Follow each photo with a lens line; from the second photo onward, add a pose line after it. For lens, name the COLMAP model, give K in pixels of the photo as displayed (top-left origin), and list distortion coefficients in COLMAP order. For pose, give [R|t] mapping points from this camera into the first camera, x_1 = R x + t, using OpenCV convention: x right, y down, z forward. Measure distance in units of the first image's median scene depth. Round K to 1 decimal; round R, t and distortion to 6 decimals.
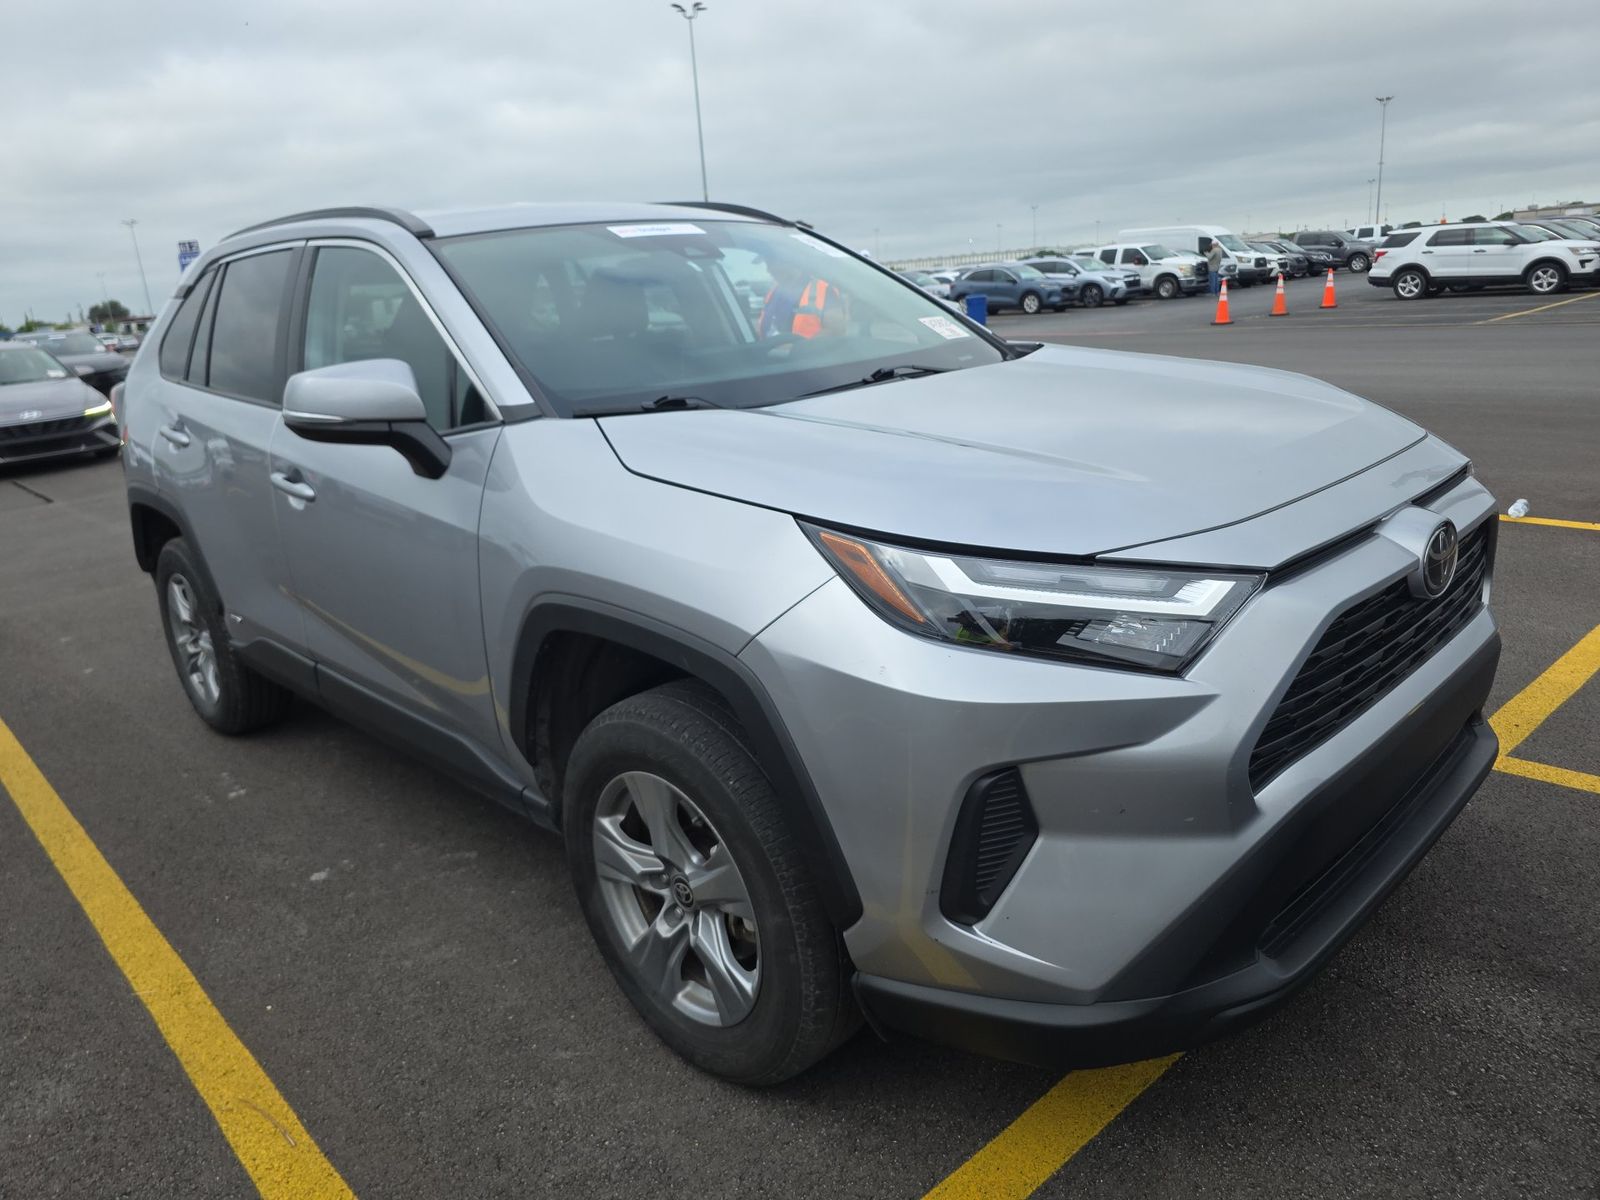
lens RADIAL K [[1086.1, 0, 799.0], [0, 1086.1, 620.8], [0, 0, 1]] dist [0.002352, 0.000922]
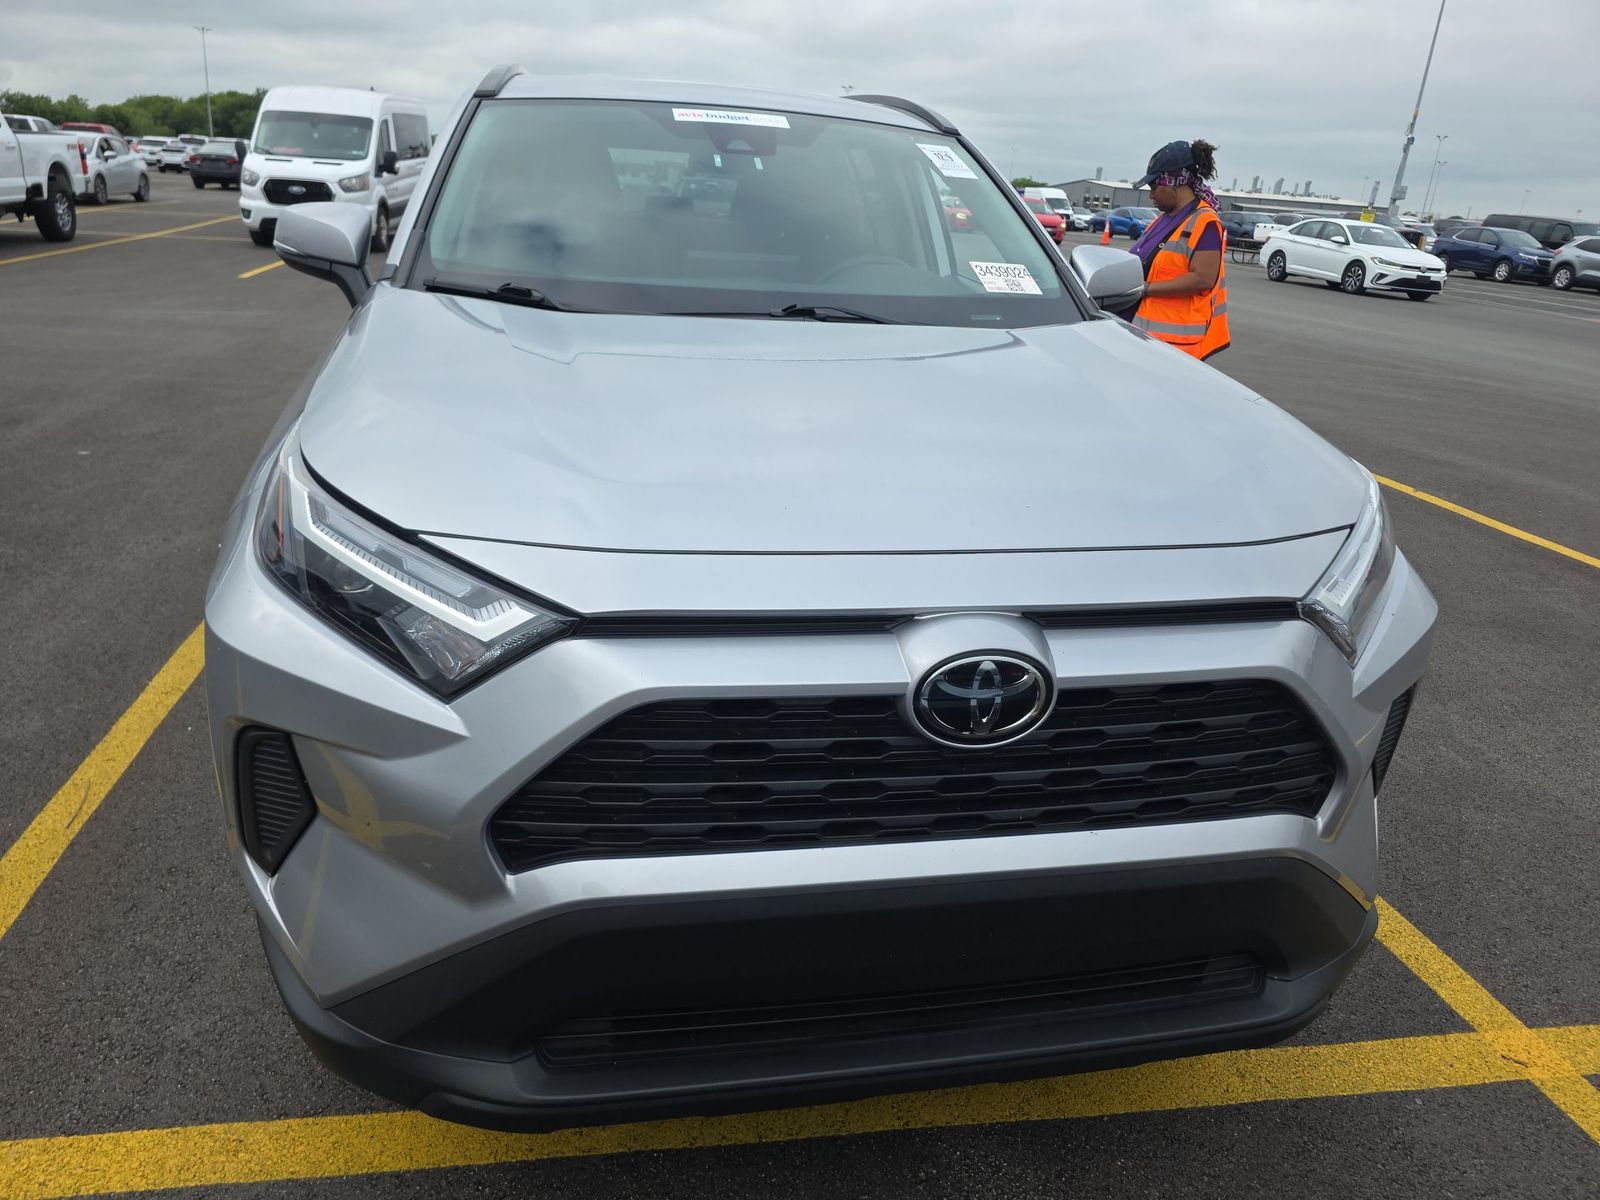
lens RADIAL K [[1096.6, 0, 800.0], [0, 1096.6, 600.0], [0, 0, 1]] dist [0.006014, -0.052539]
pose [[0.842814, 0.308827, -0.440784, 0.605959], [-0.279298, 0.951047, 0.132294, -0.137044], [0.460063, 0.011611, 0.887810, 0.247552]]
